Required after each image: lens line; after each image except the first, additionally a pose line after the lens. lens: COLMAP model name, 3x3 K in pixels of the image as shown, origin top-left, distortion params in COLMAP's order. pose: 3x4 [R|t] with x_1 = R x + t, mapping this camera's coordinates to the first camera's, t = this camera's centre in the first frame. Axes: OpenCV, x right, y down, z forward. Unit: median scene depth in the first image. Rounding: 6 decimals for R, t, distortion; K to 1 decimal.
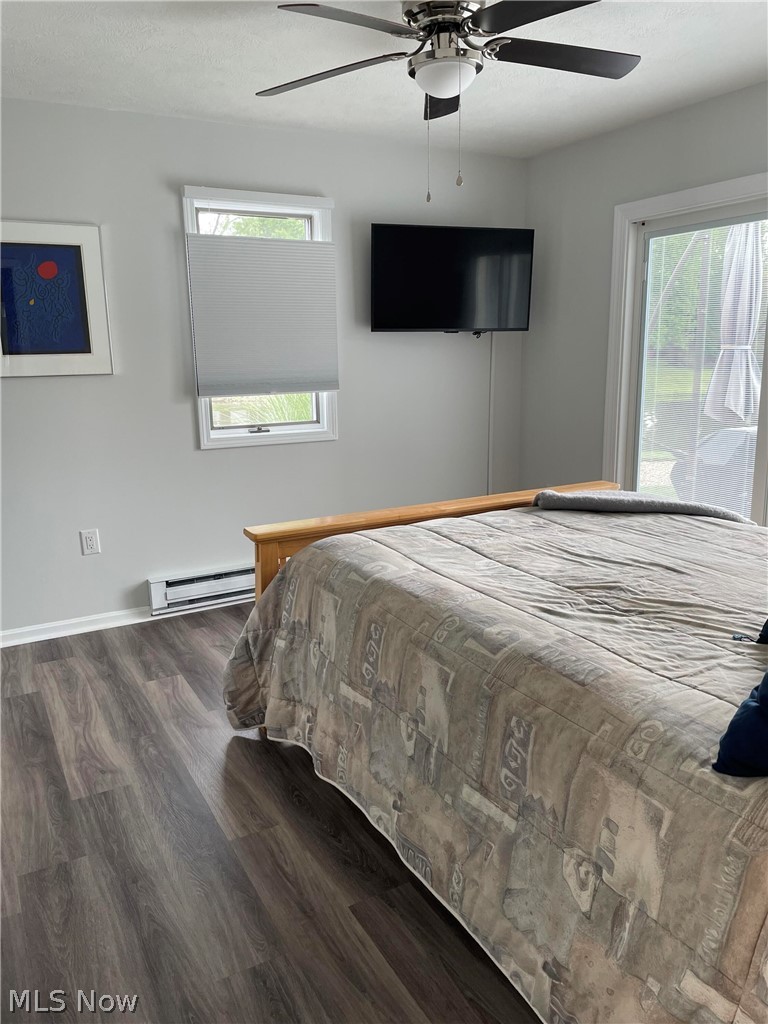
lens RADIAL K [[763.7, 0, 382.9], [0, 763.7, 503.7], [0, 0, 1]] dist [0.036982, -0.036988]
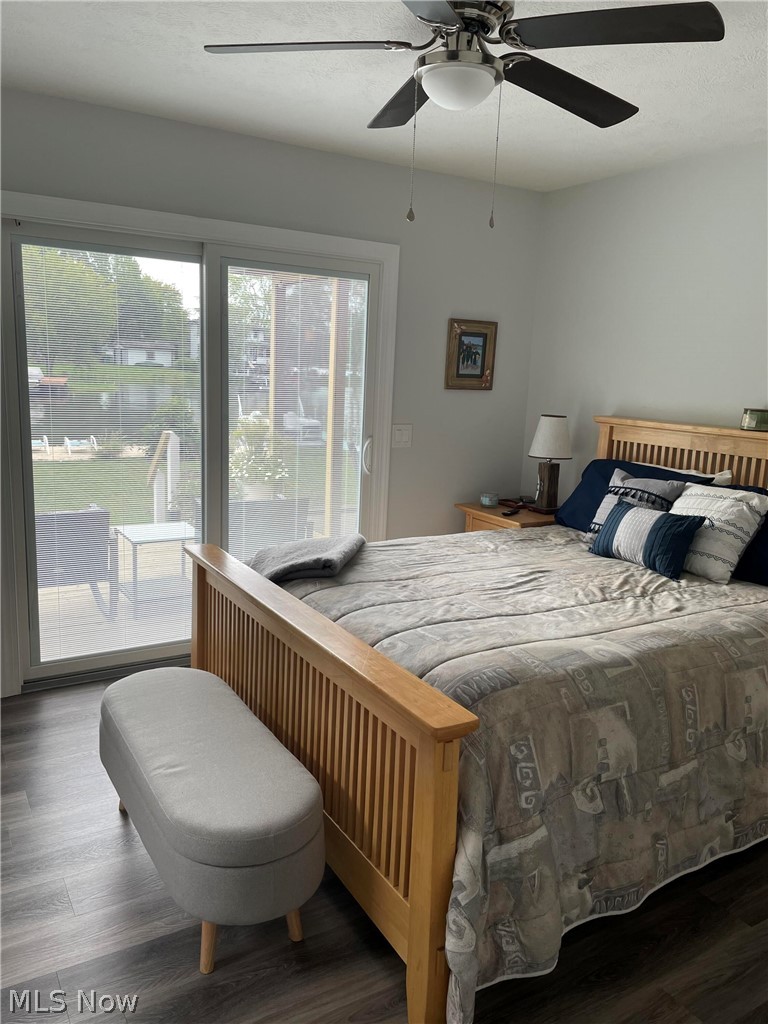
lens RADIAL K [[763.7, 0, 384.7], [0, 763.7, 519.5], [0, 0, 1]] dist [0.036982, -0.036988]
pose [[-0.048397, -0.173279, 0.983683, -0.841549], [0.158938, 0.970953, 0.178856, -0.265630], [-0.986102, 0.165001, -0.019450, 1.235943]]
